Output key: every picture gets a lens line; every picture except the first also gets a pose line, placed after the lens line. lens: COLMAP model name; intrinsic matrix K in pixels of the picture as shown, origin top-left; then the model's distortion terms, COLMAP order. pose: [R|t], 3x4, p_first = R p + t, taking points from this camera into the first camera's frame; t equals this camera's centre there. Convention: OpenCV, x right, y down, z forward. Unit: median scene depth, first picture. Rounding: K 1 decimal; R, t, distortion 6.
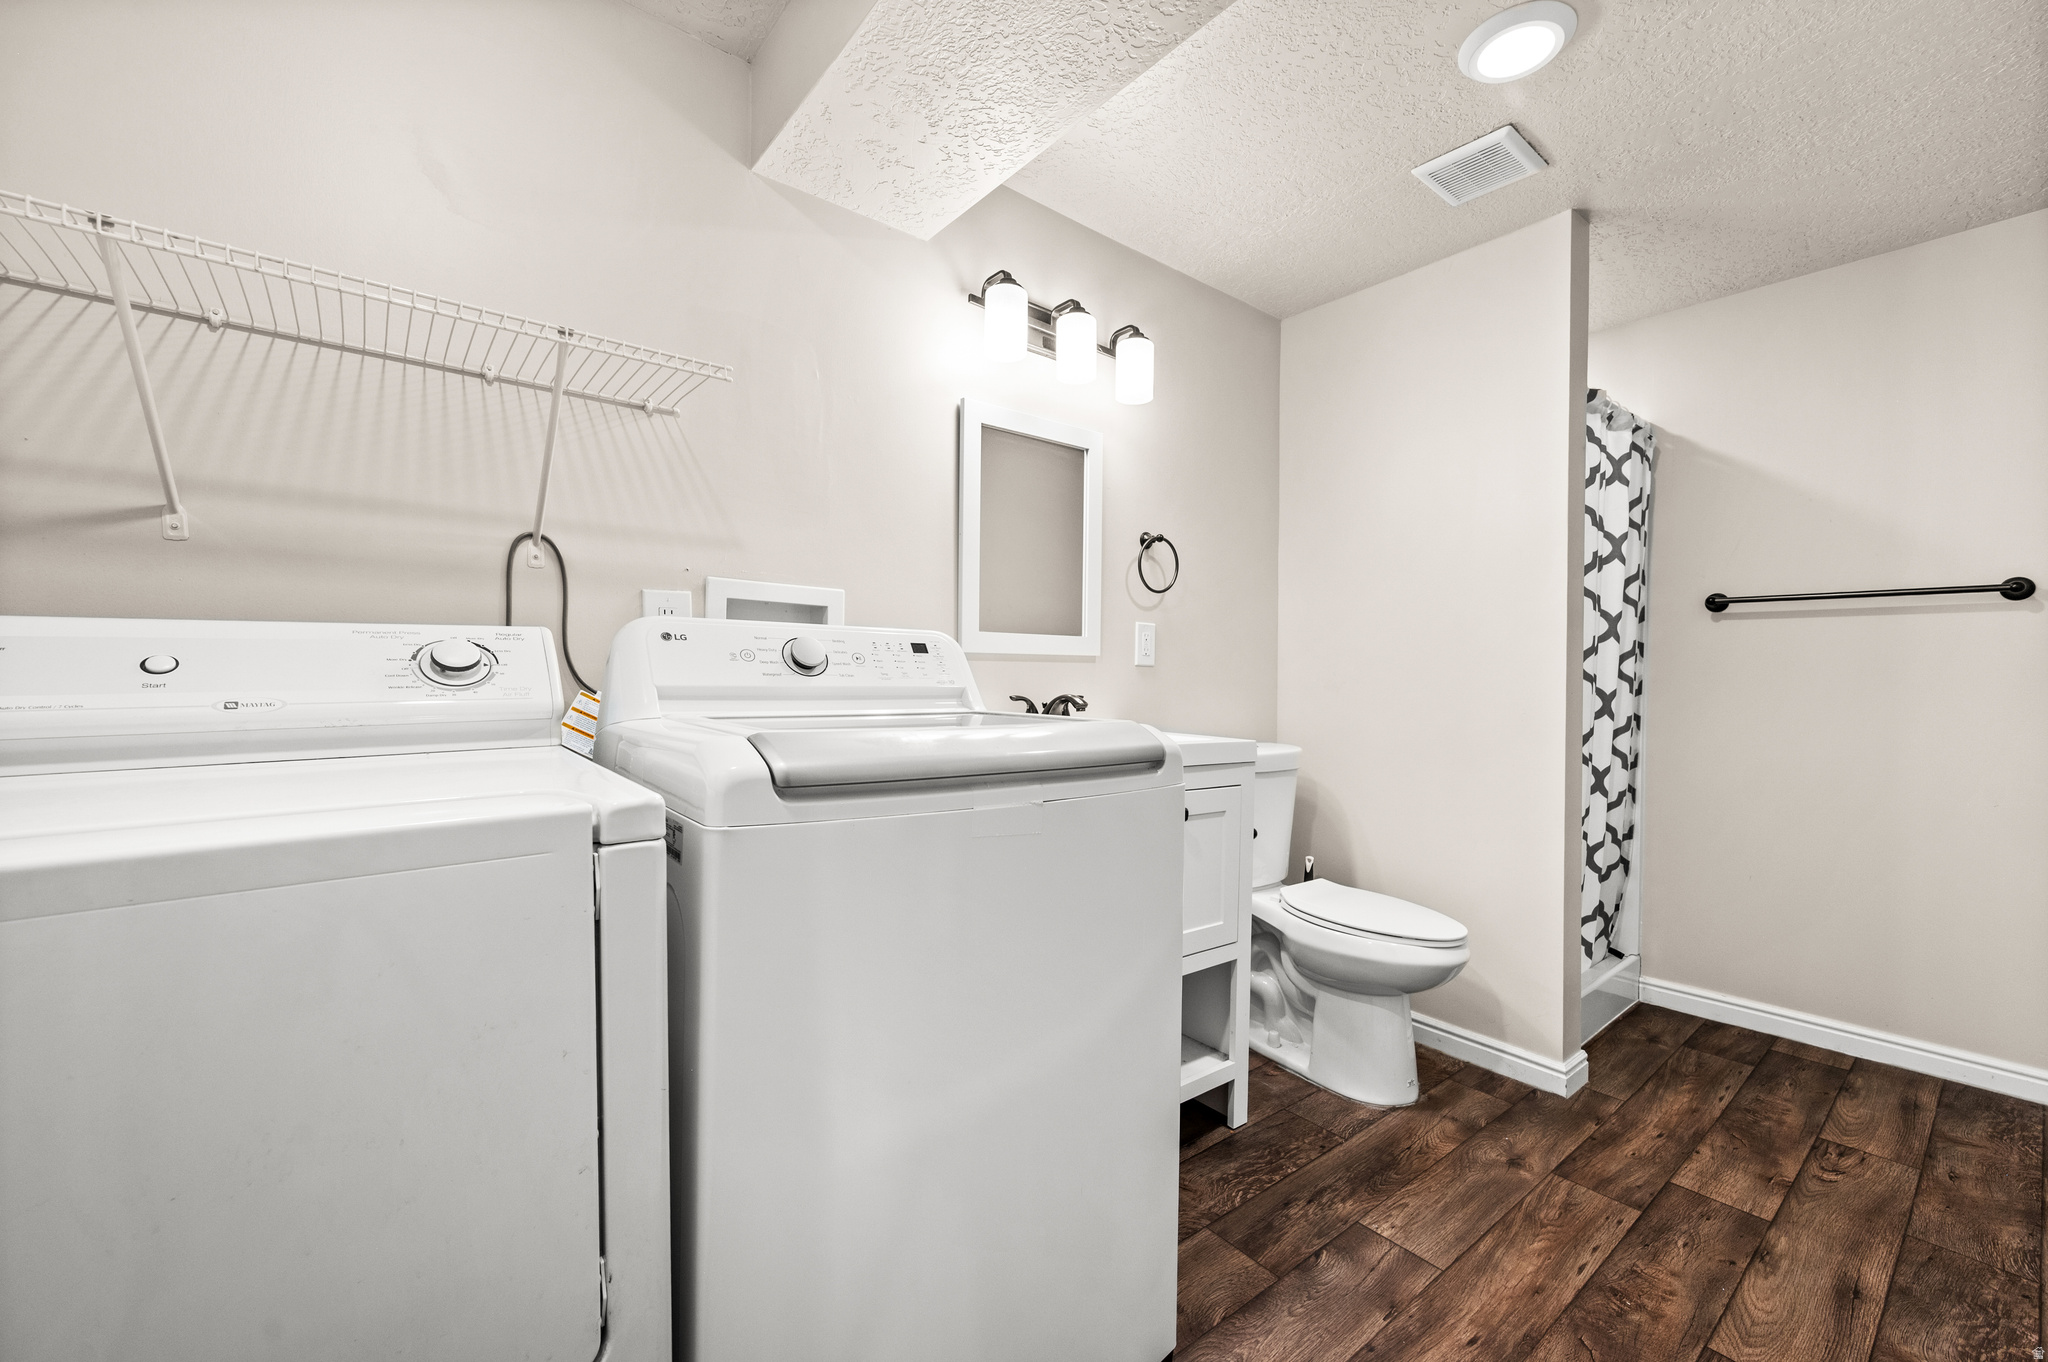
lens RADIAL K [[815.6, 0, 1028.1], [0, 815.6, 673.8], [0, 0, 1]] dist [-0.003326, 0.001559]
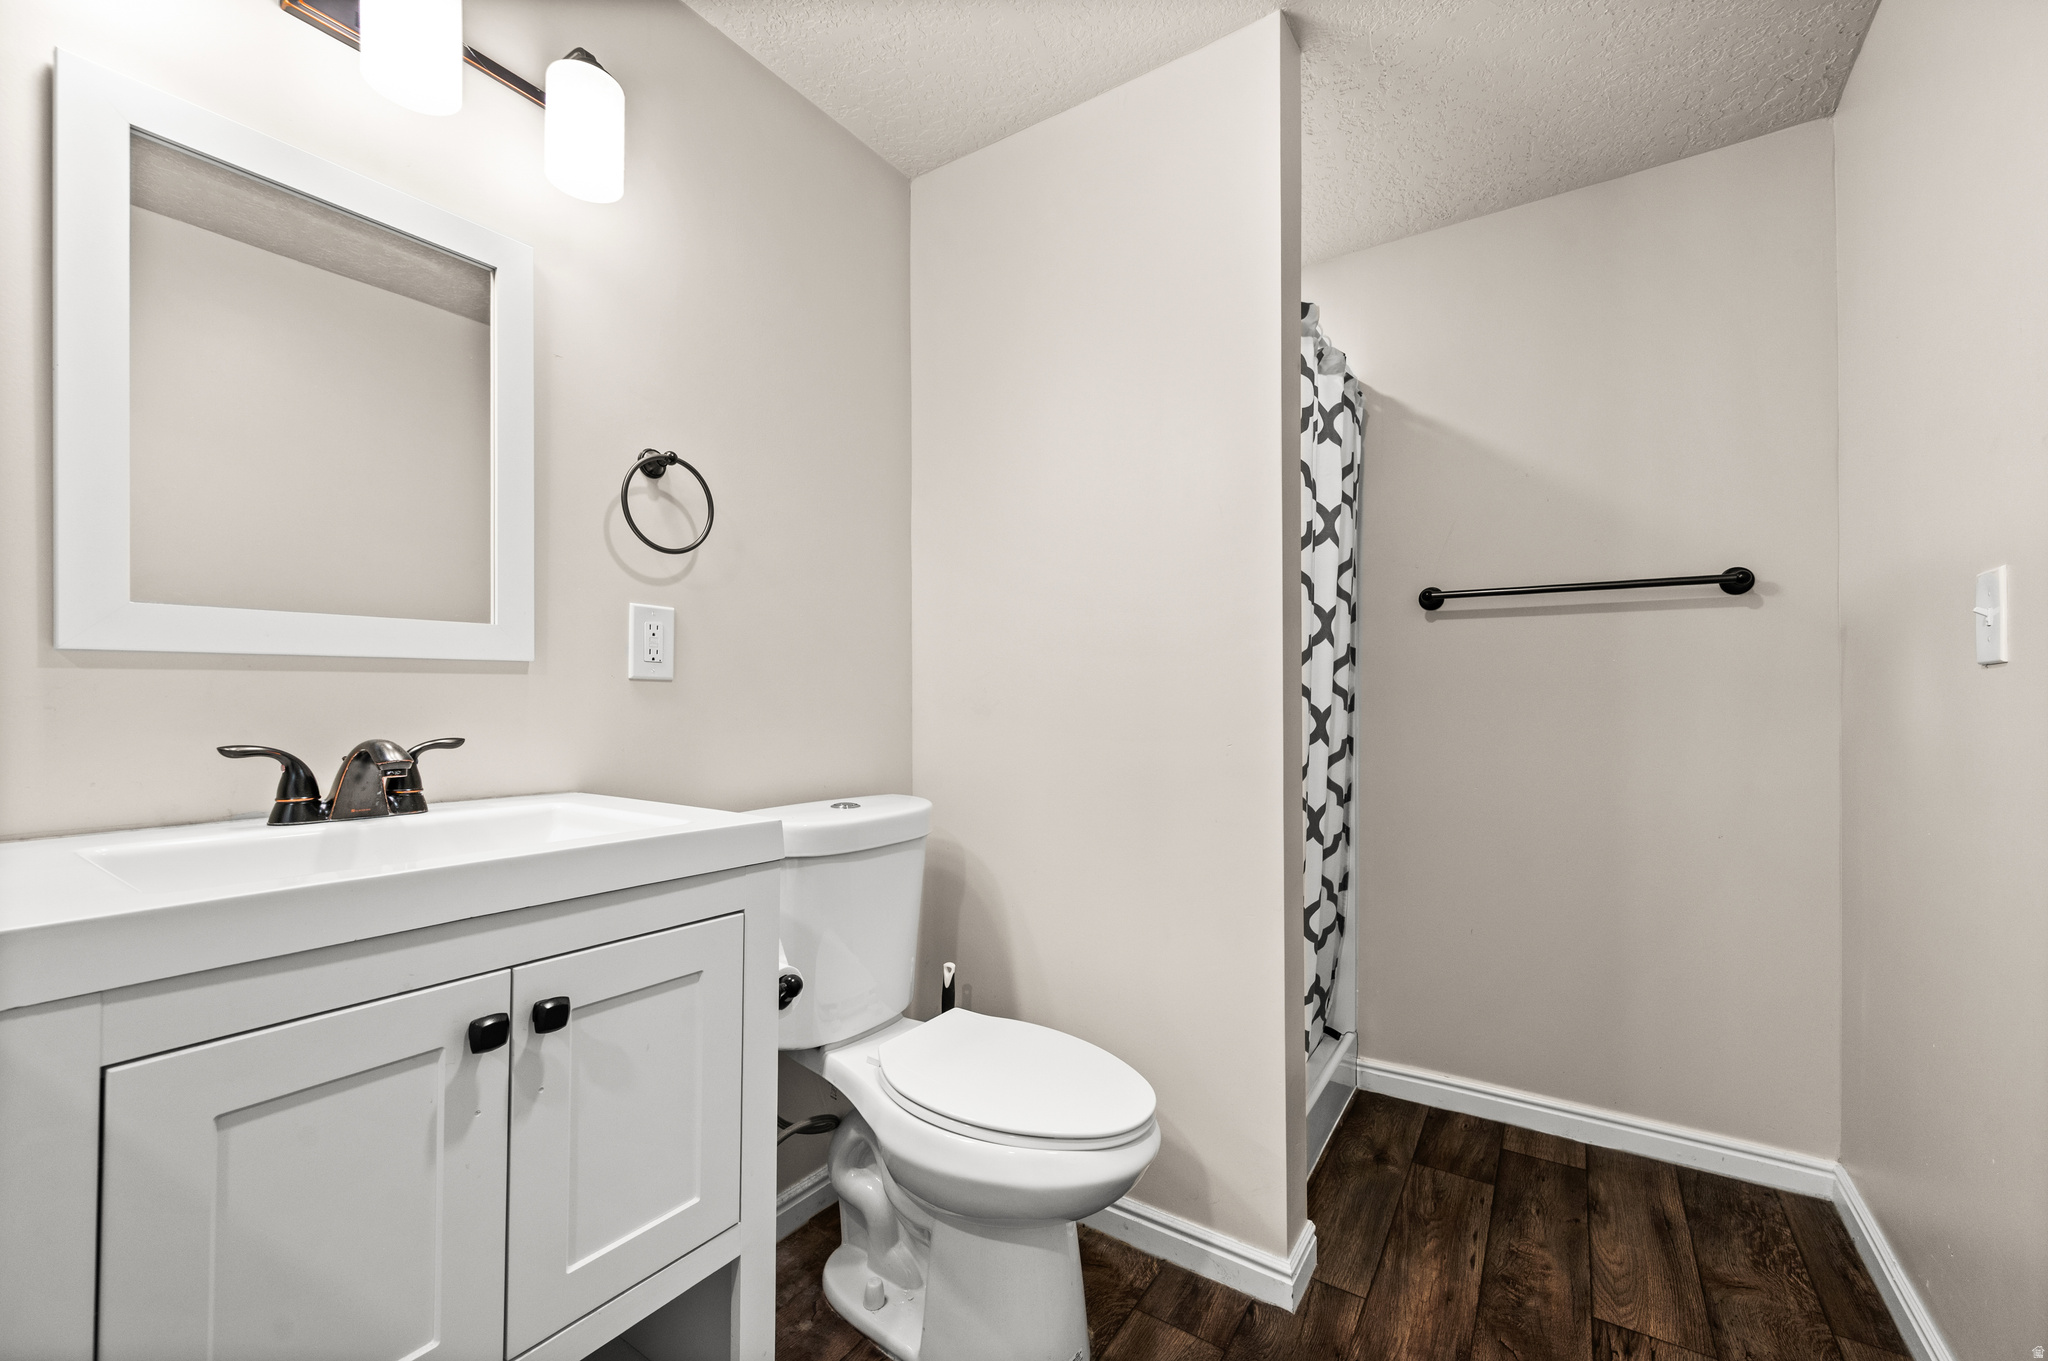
lens RADIAL K [[815.6, 0, 1020.3], [0, 815.6, 681.7], [0, 0, 1]] dist [-0.003326, 0.001559]
pose [[0.954193, -0.007889, 0.299087, 0.217480], [0.011502, 0.999881, -0.010321, 0.000880], [-0.298970, 0.013288, 0.954170, 0.366546]]
